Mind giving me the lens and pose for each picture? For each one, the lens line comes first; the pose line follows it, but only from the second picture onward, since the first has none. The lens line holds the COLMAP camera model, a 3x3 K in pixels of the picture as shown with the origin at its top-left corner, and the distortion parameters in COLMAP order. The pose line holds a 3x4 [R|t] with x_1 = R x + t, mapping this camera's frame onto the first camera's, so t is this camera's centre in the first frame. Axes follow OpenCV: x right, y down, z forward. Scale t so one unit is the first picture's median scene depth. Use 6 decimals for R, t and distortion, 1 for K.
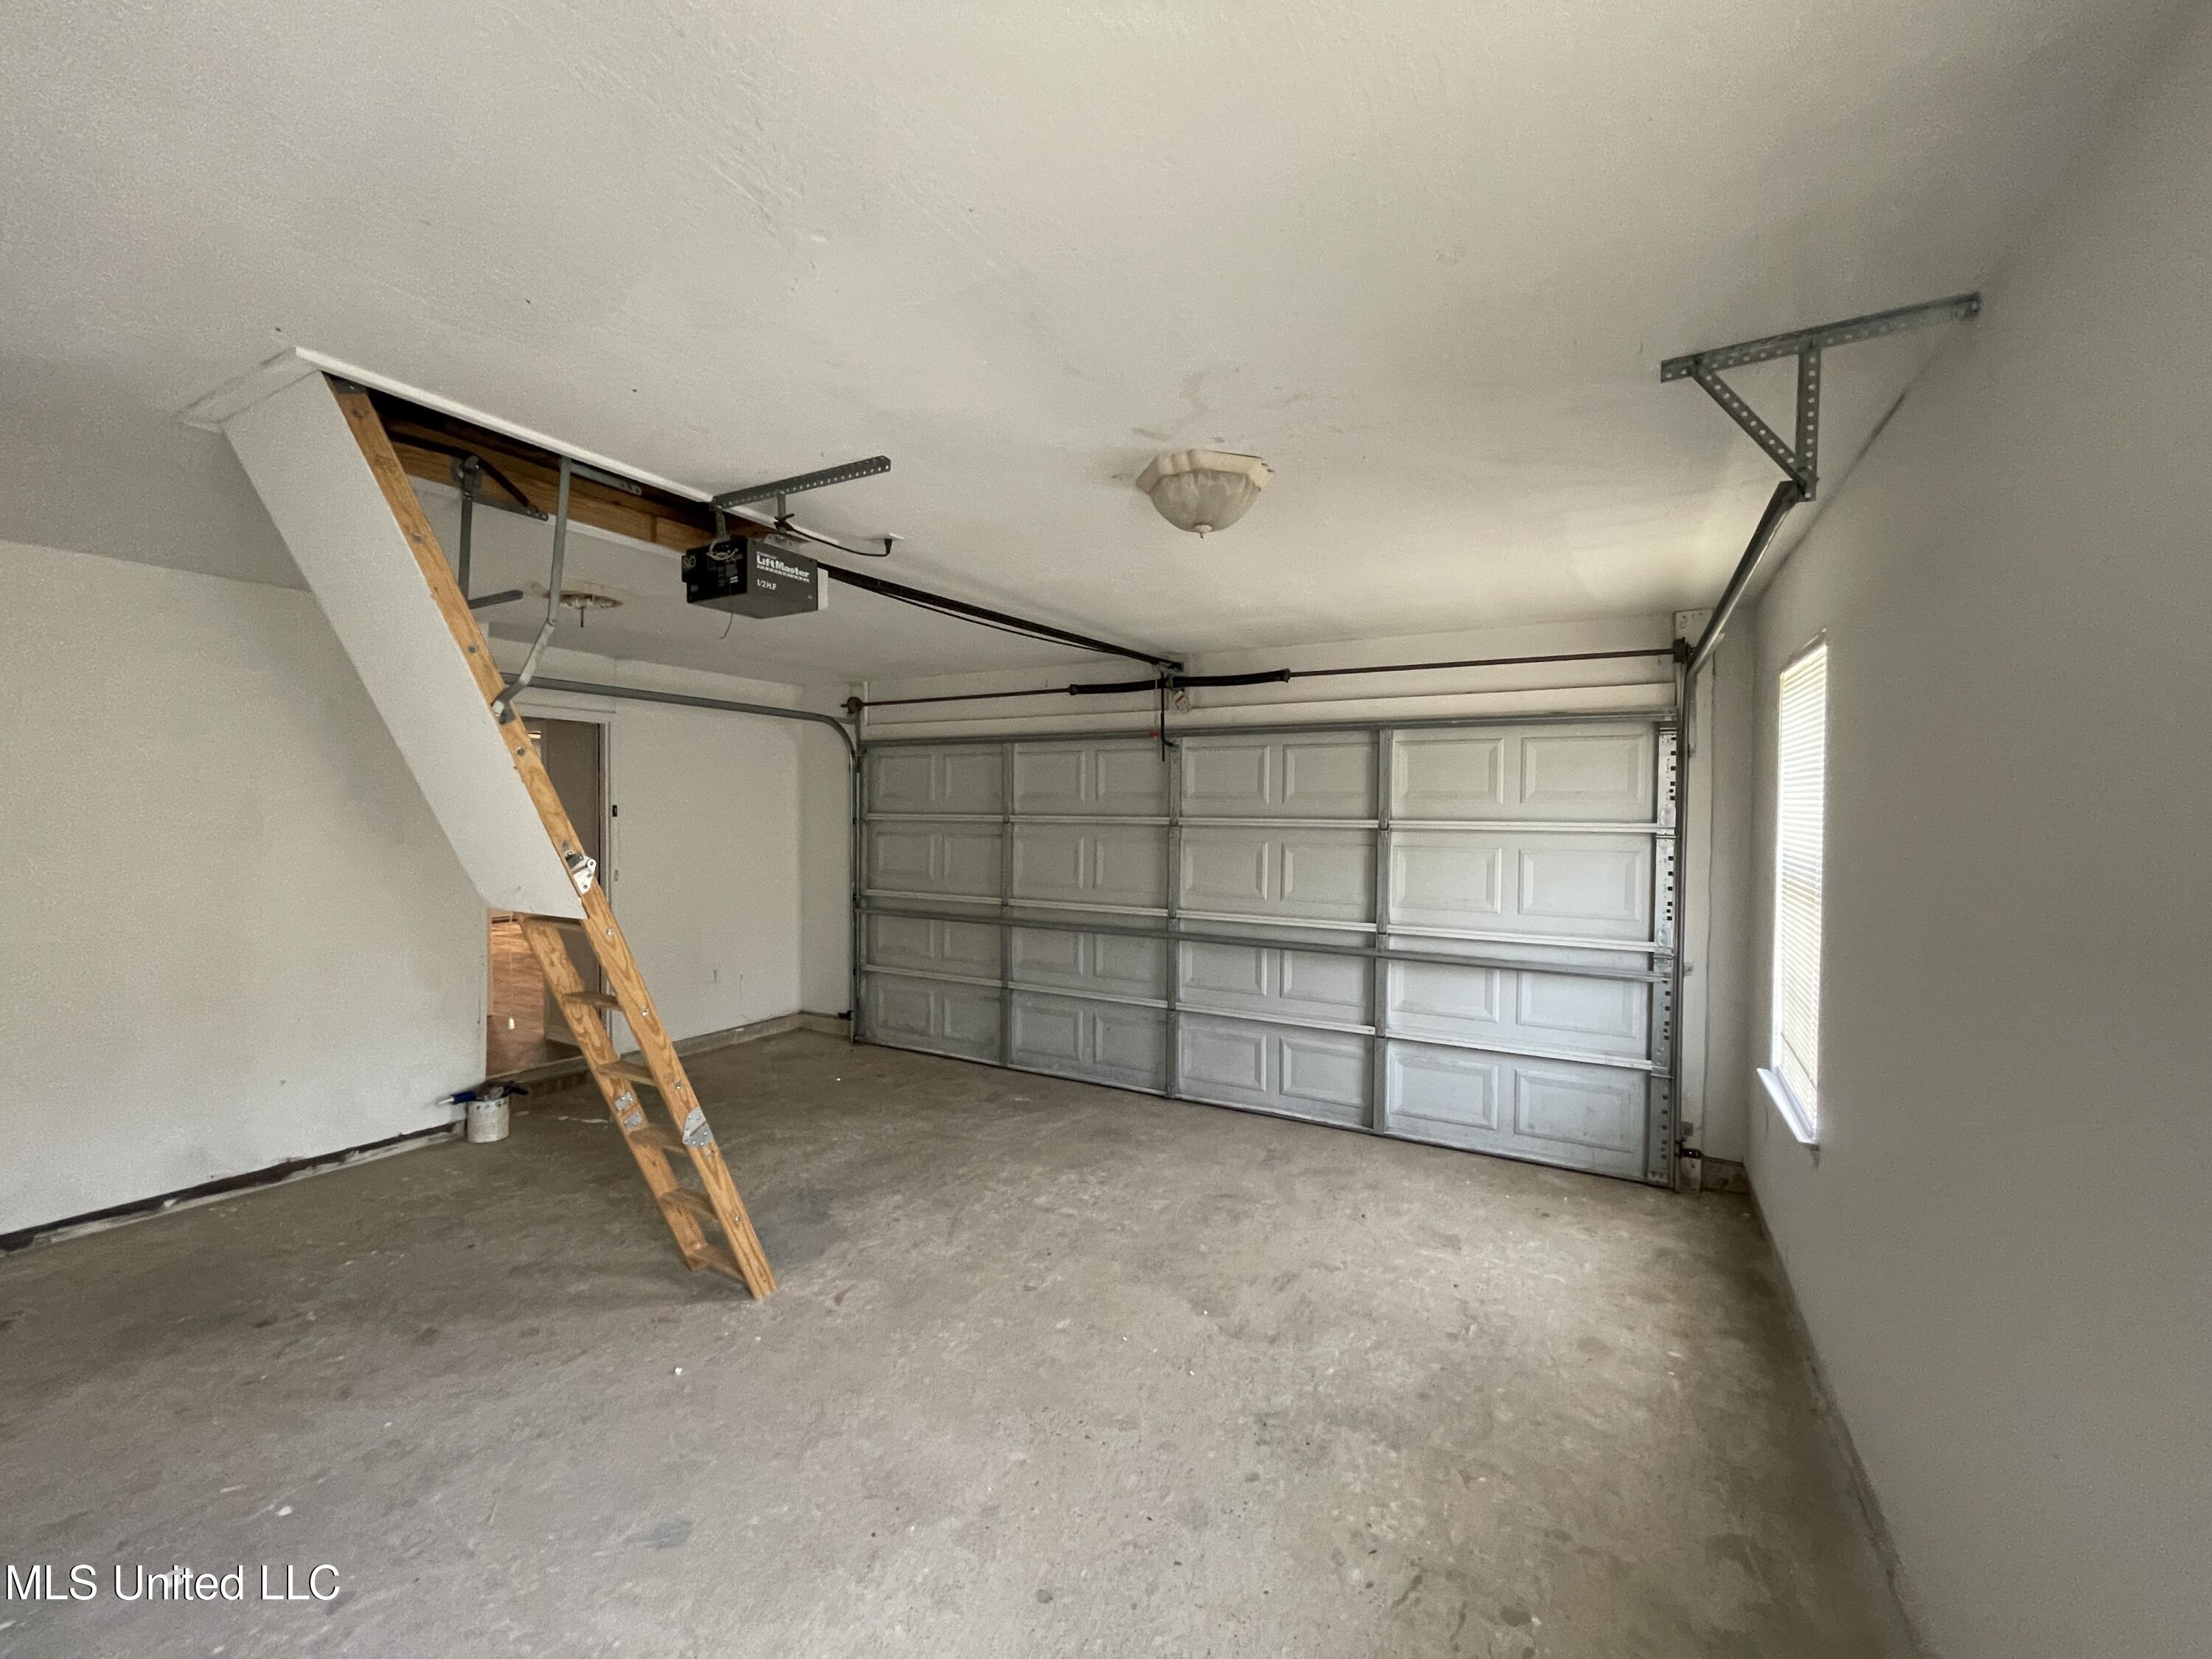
lens RADIAL K [[900.4, 0, 1093.6], [0, 900.4, 825.7], [0, 0, 1]] dist [0.002161, 0.000518]
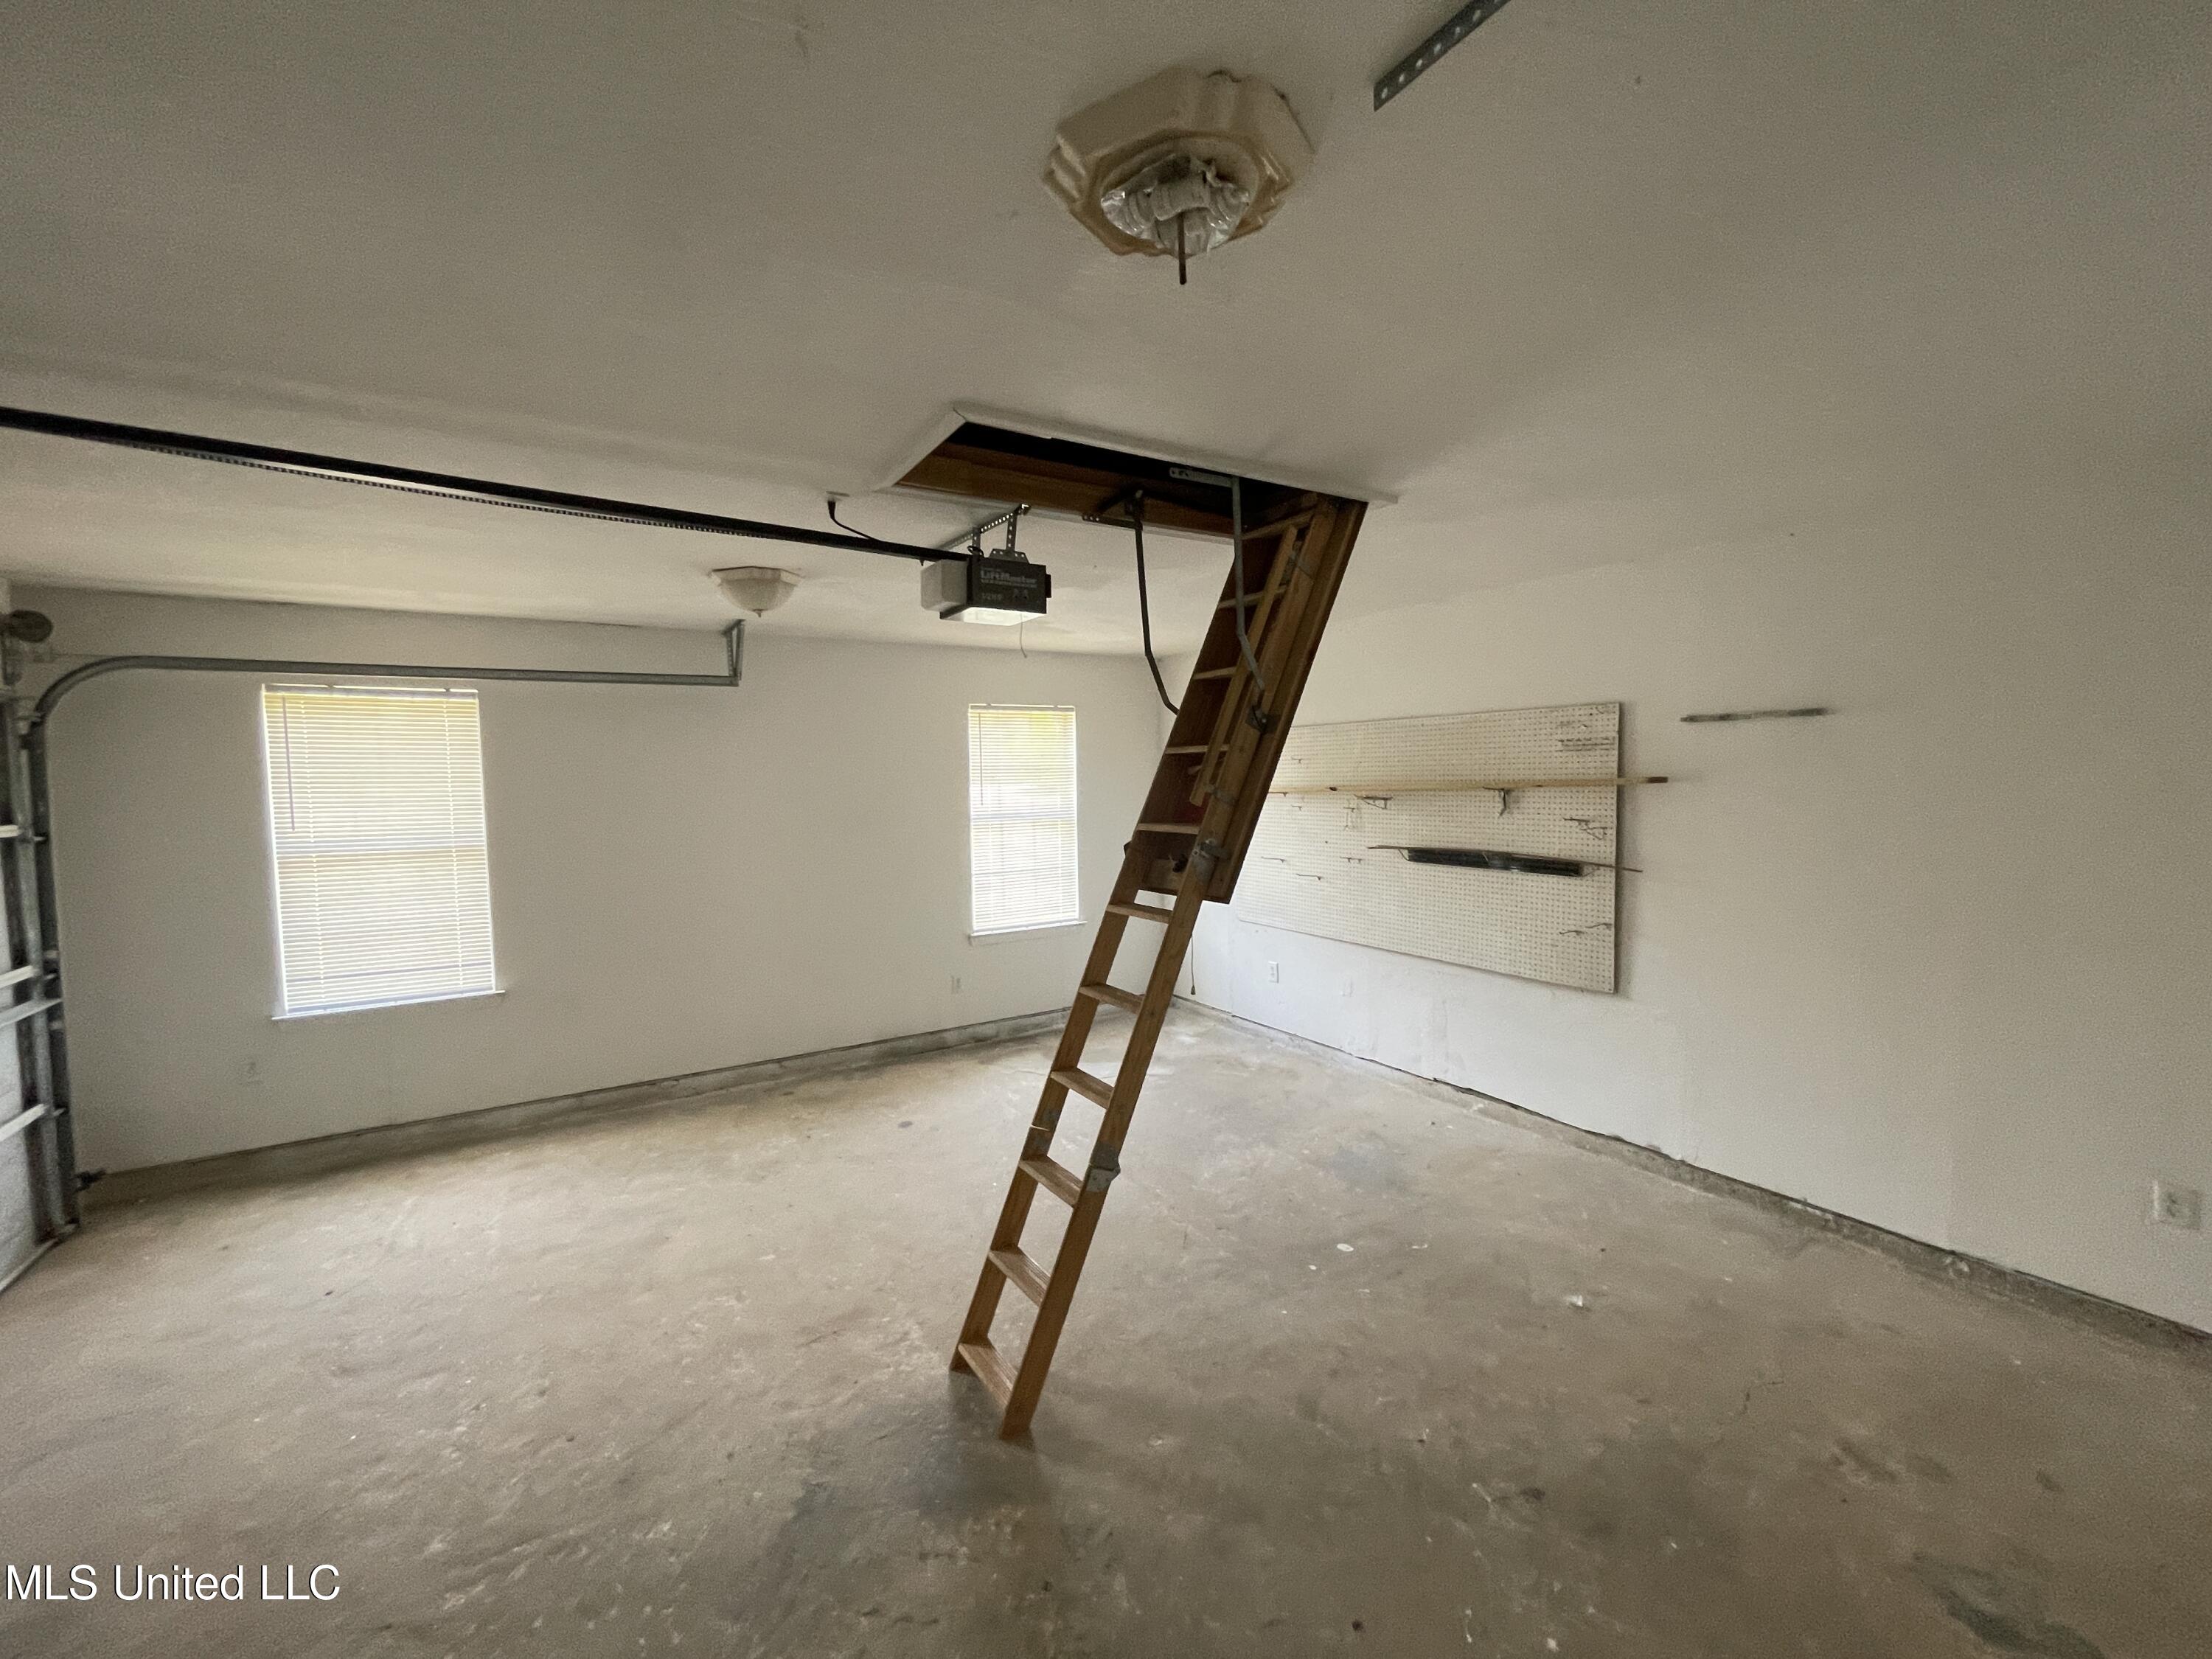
lens RADIAL K [[900.4, 0, 1105.3], [0, 900.4, 826.5], [0, 0, 1]] dist [0.002161, 0.000518]
pose [[-0.877963, -0.020774, 0.478277, -0.889328], [0.018884, 0.996778, 0.077960, -0.062799], [-0.478355, 0.077478, -0.874742, 1.662077]]
